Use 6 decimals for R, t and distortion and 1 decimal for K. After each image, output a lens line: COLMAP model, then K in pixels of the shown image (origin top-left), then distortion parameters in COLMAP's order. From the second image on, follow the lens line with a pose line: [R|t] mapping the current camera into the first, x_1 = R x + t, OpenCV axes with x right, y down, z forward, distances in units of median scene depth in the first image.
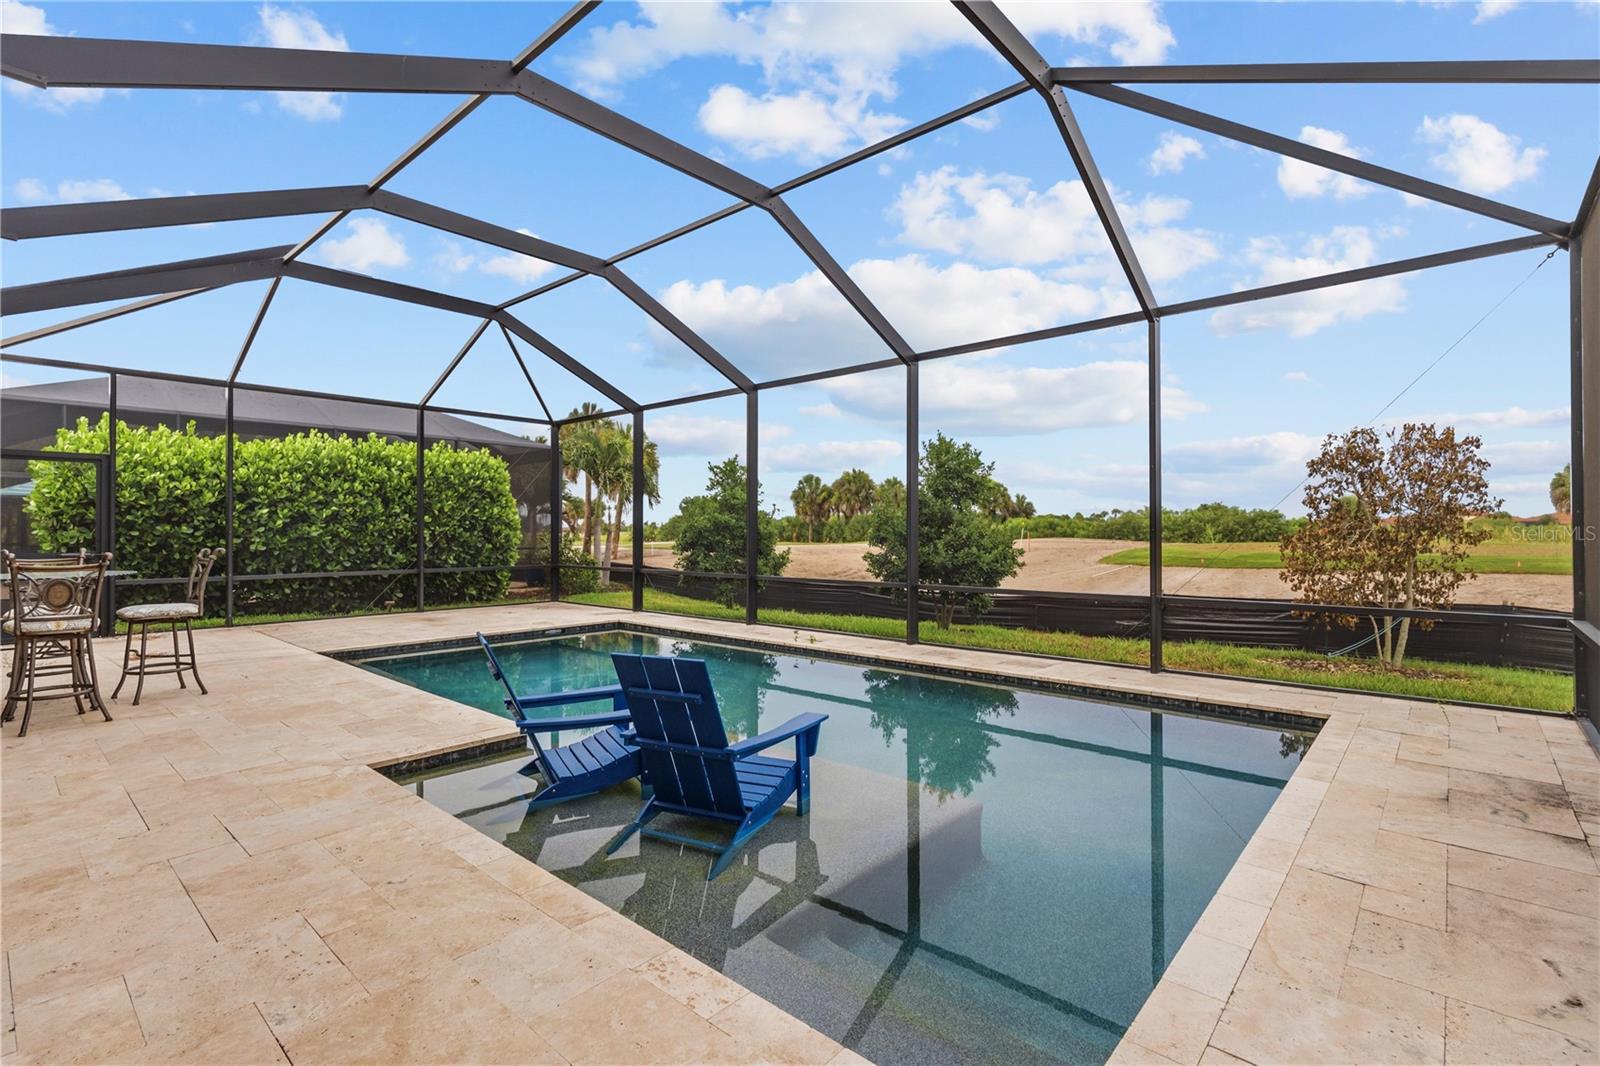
lens RADIAL K [[742.6, 0, 781.5], [0, 742.6, 517.4], [0, 0, 1]] dist [0.003648, 0.000252]
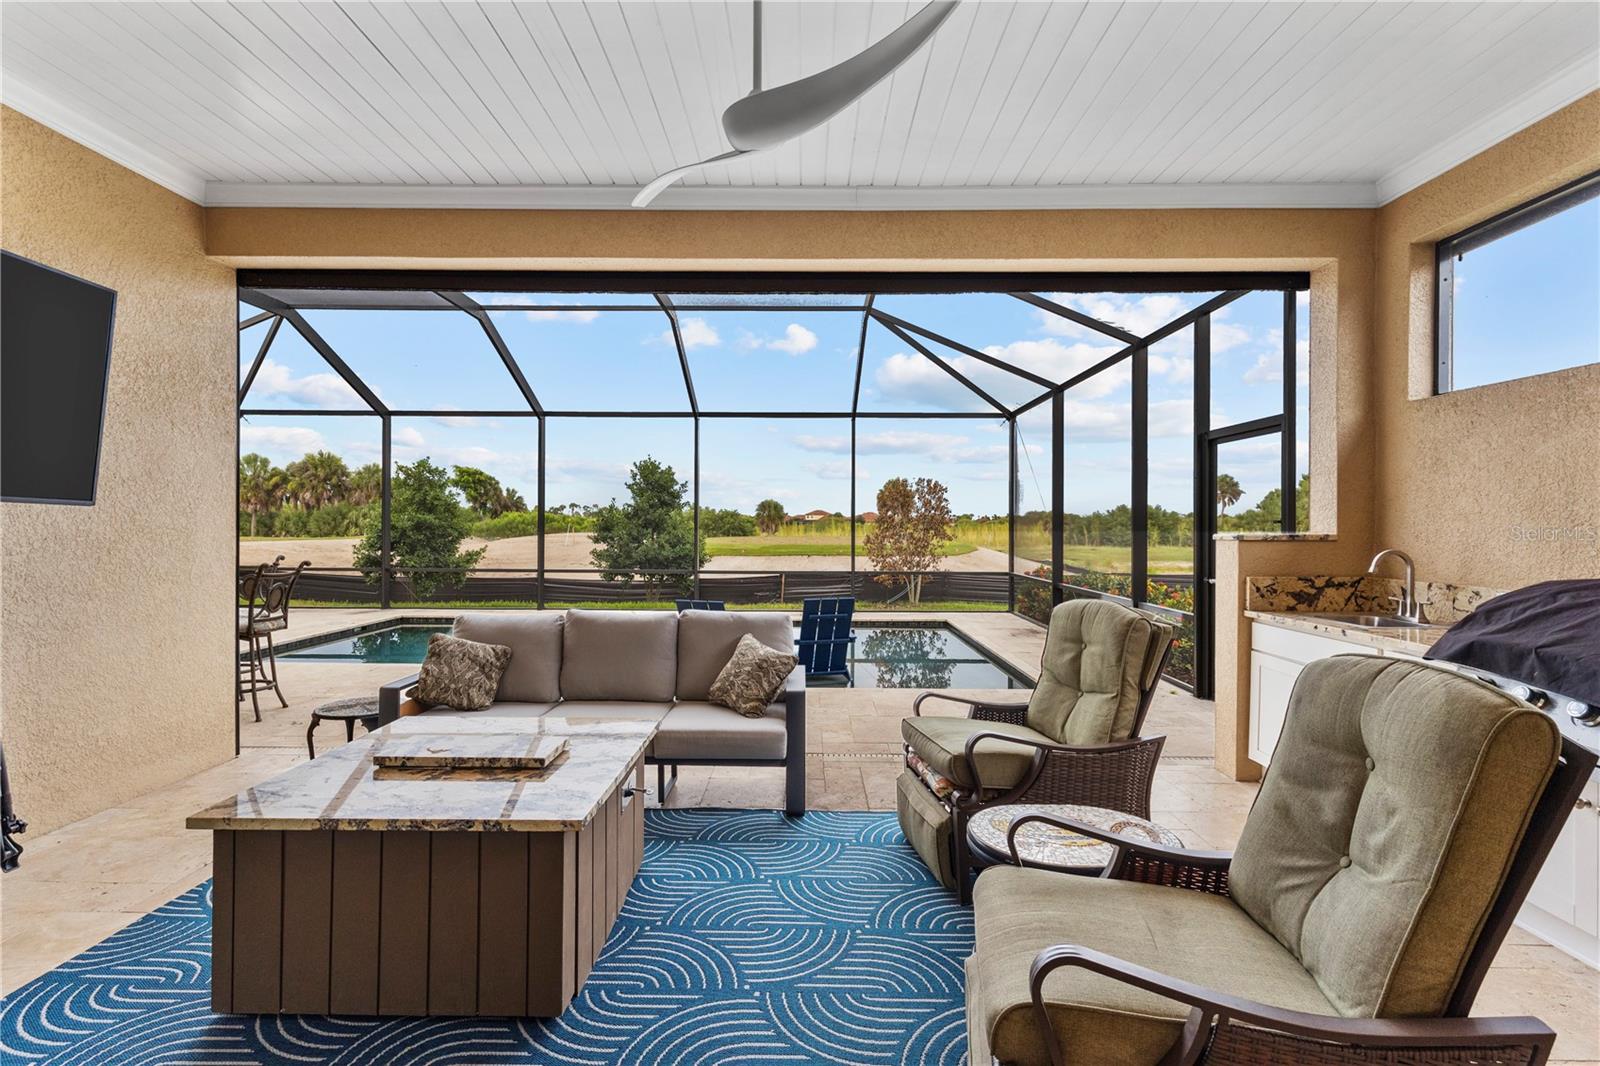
lens RADIAL K [[742.6, 0, 797.4], [0, 742.6, 525.4], [0, 0, 1]] dist [0.003648, 0.000252]
pose [[0.747482, 0.005340, 0.664261, -0.363523], [-0.019483, 0.999714, 0.013887, -0.012671], [-0.663997, -0.023322, 0.747372, -0.123107]]
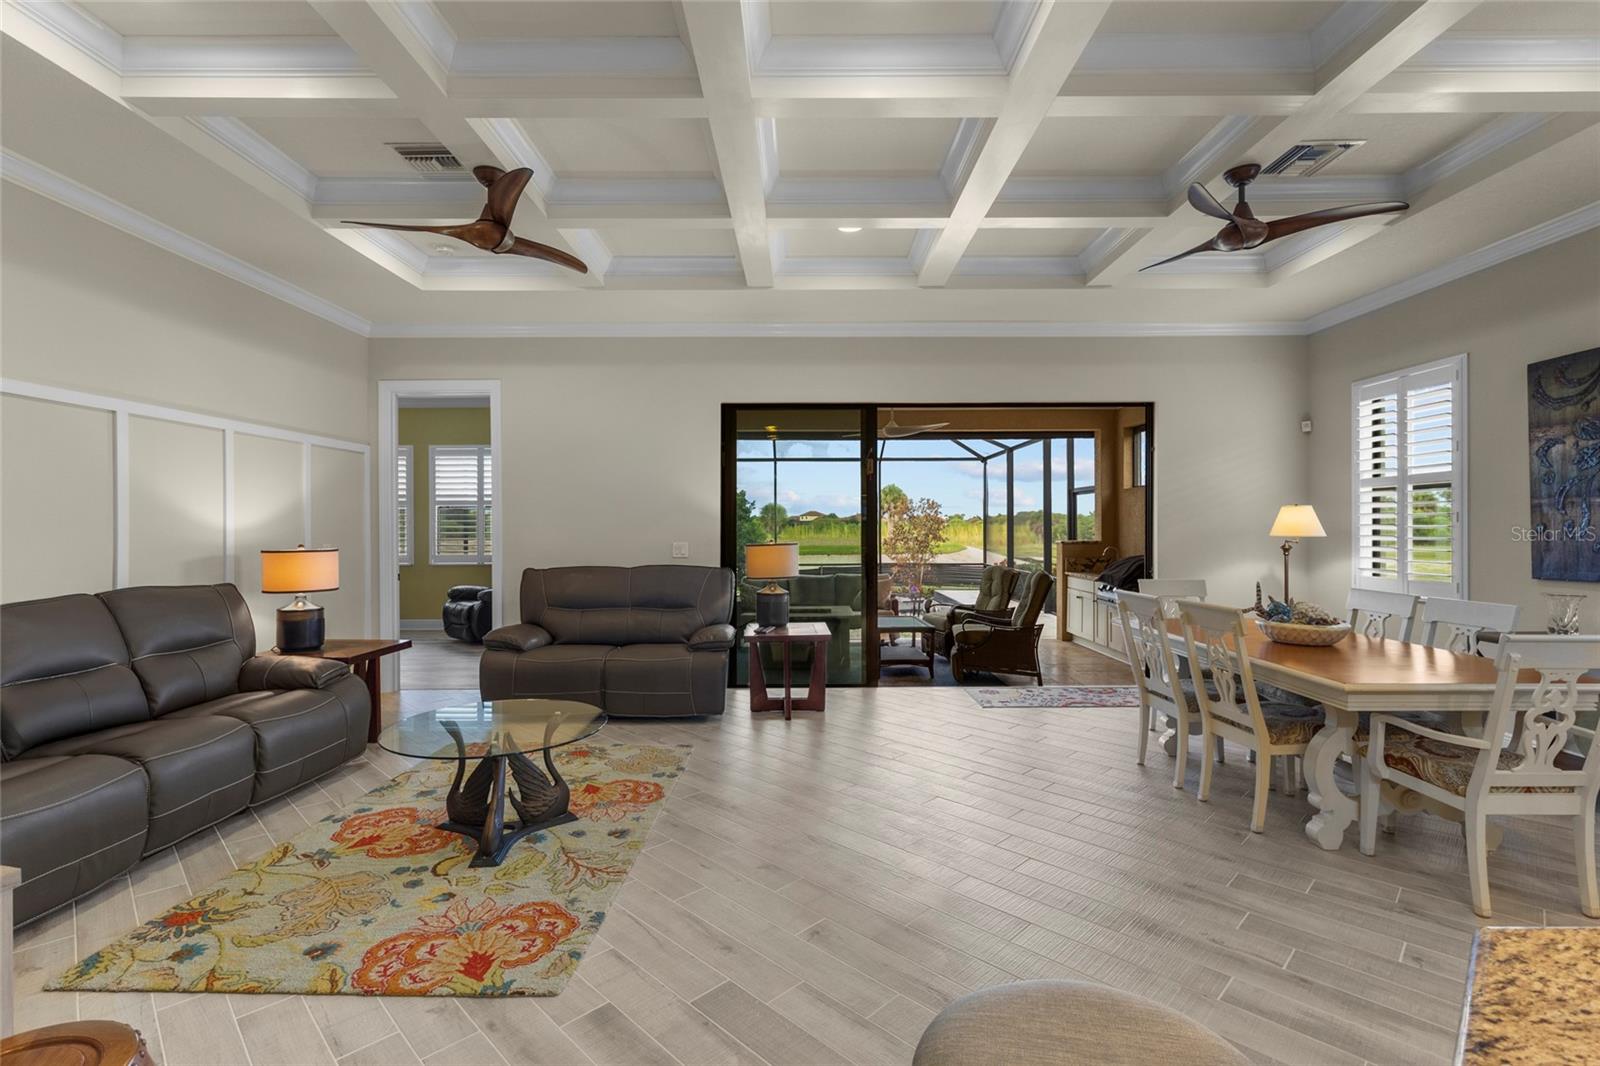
lens RADIAL K [[742.6, 0, 795.5], [0, 742.6, 529.9], [0, 0, 1]] dist [0.003648, 0.000252]
pose [[0.742404, -0.003675, 0.669943, -0.704416], [-0.012475, 0.999736, 0.019308, -0.029438], [-0.669837, -0.022692, 0.742162, -0.373465]]
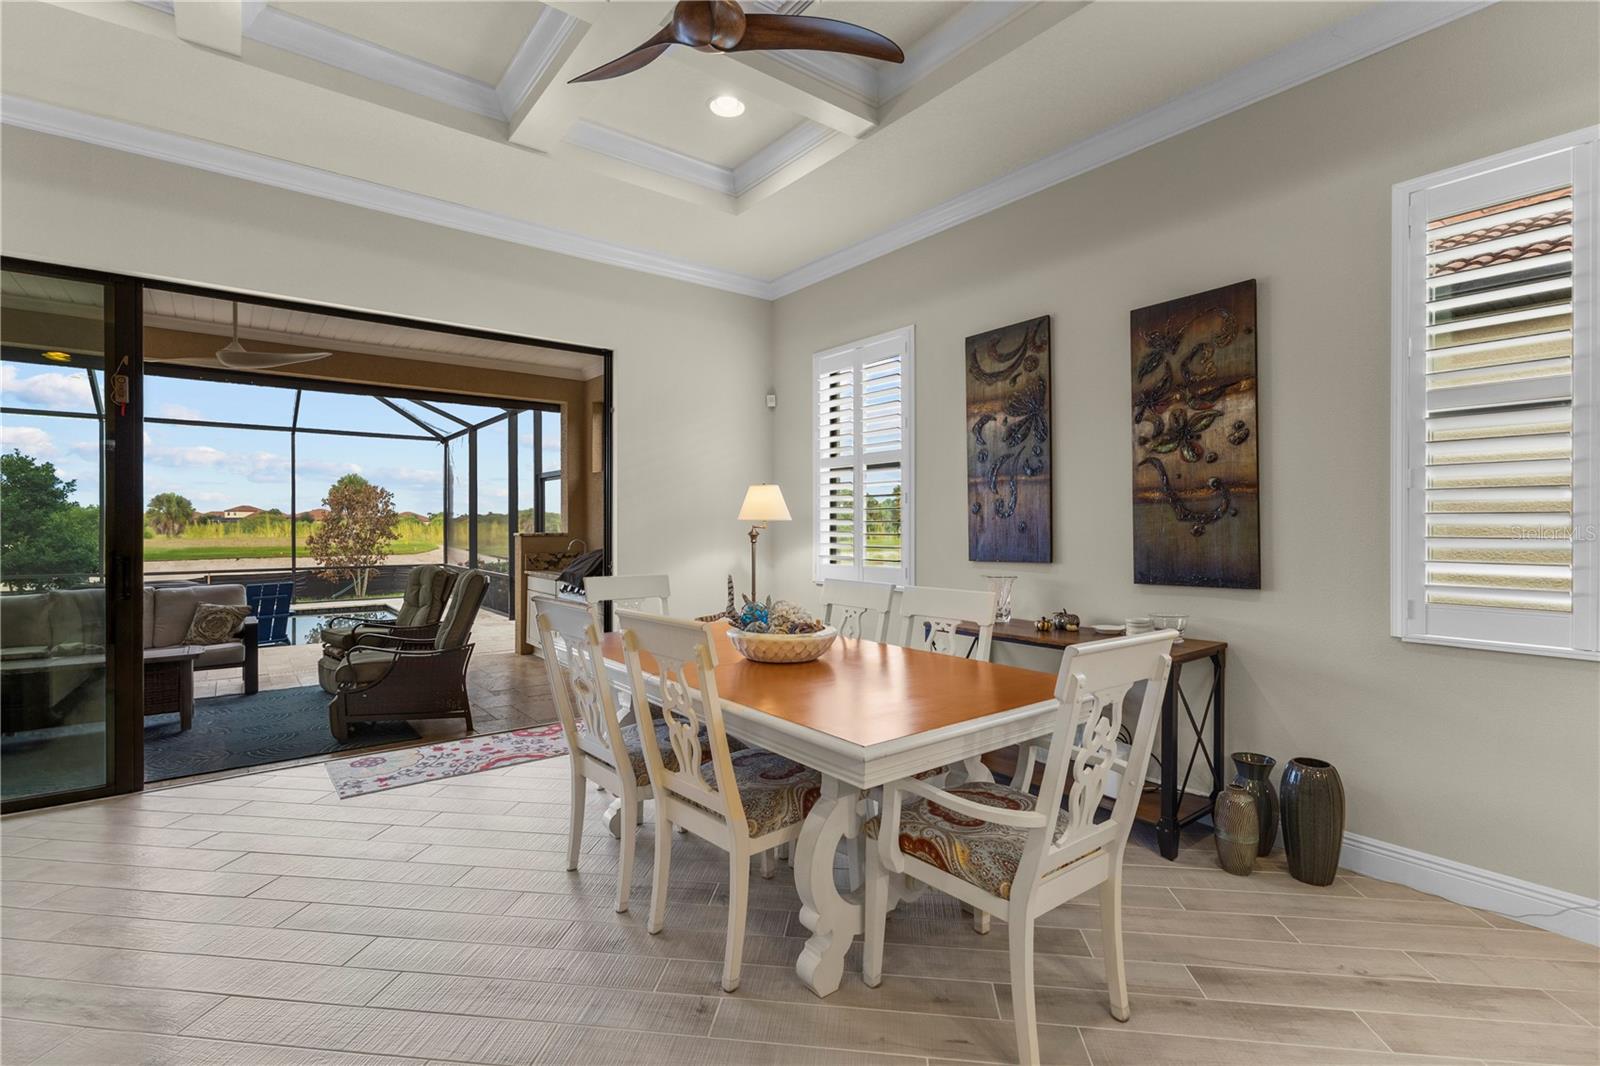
lens RADIAL K [[742.6, 0, 802.2], [0, 742.6, 526.9], [0, 0, 1]] dist [0.003648, 0.000252]
pose [[0.172090, -0.000999, 0.985081, -0.577397], [-0.020861, 0.999772, 0.004659, -0.020604], [-0.984860, -0.021351, 0.172029, -0.335134]]
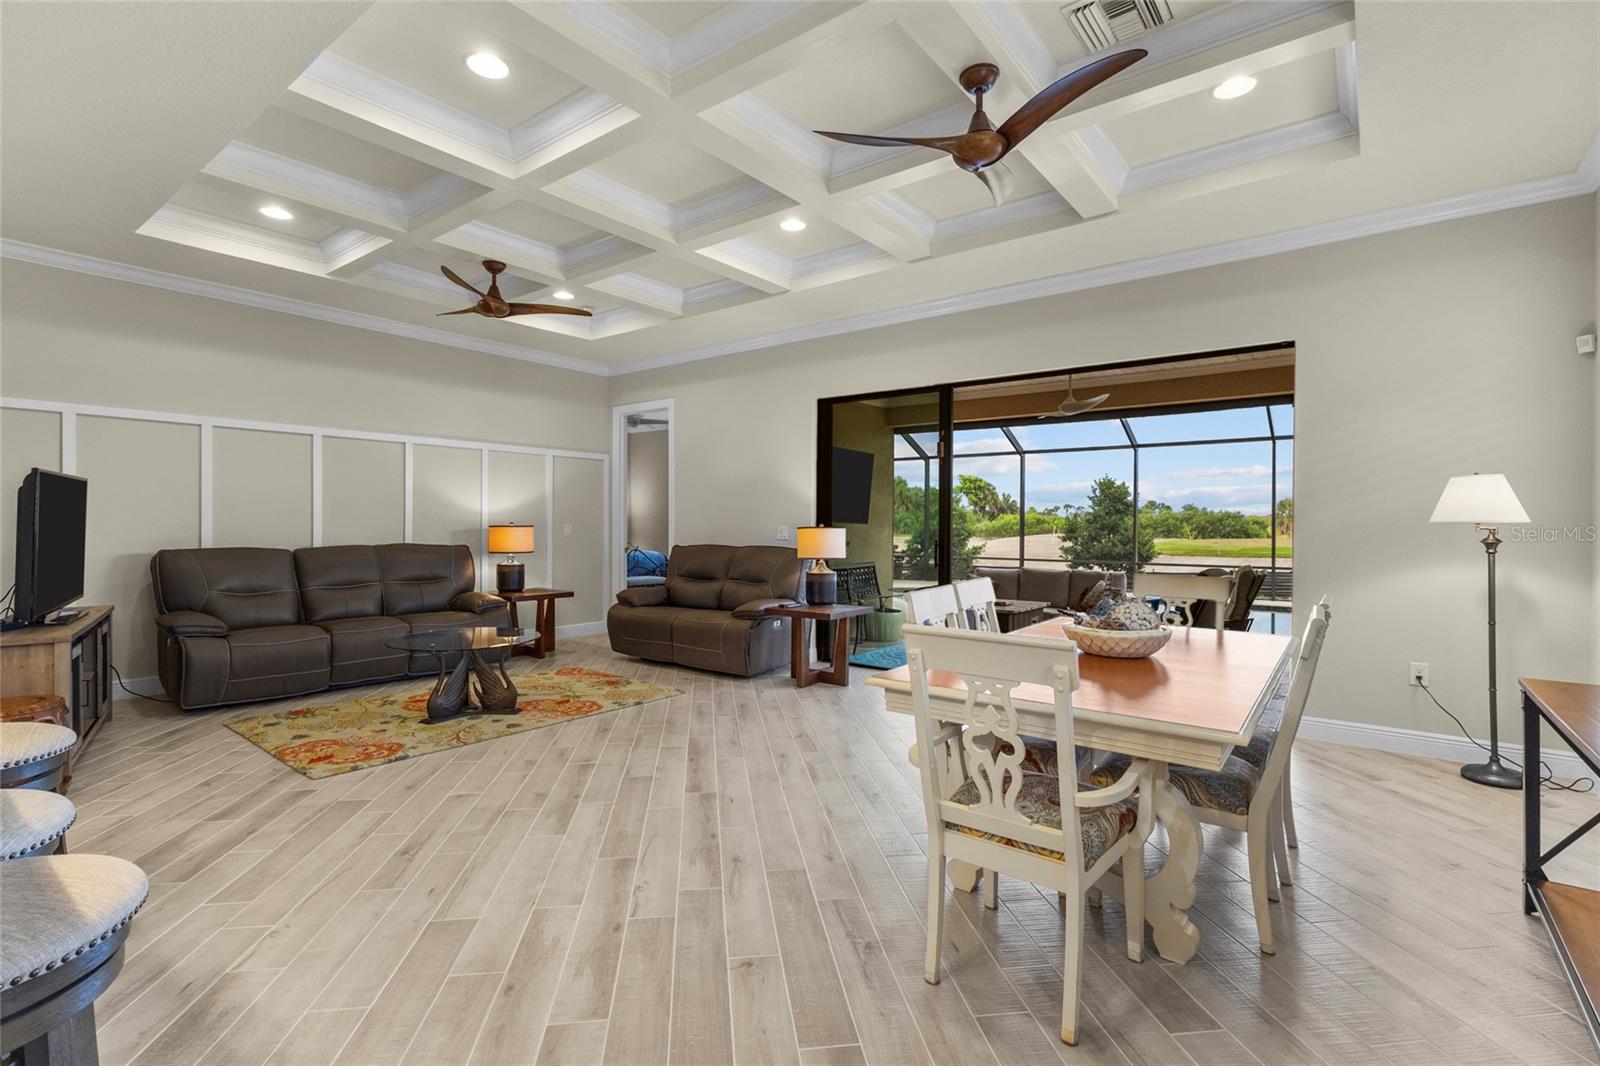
lens RADIAL K [[742.6, 0, 794.8], [0, 742.6, 526.7], [0, 0, 1]] dist [0.003648, 0.000252]
pose [[0.996797, 0.006370, 0.079722, -0.494114], [-0.008280, 0.999686, 0.023650, -0.024235], [-0.079546, -0.024234, 0.996537, -0.495479]]
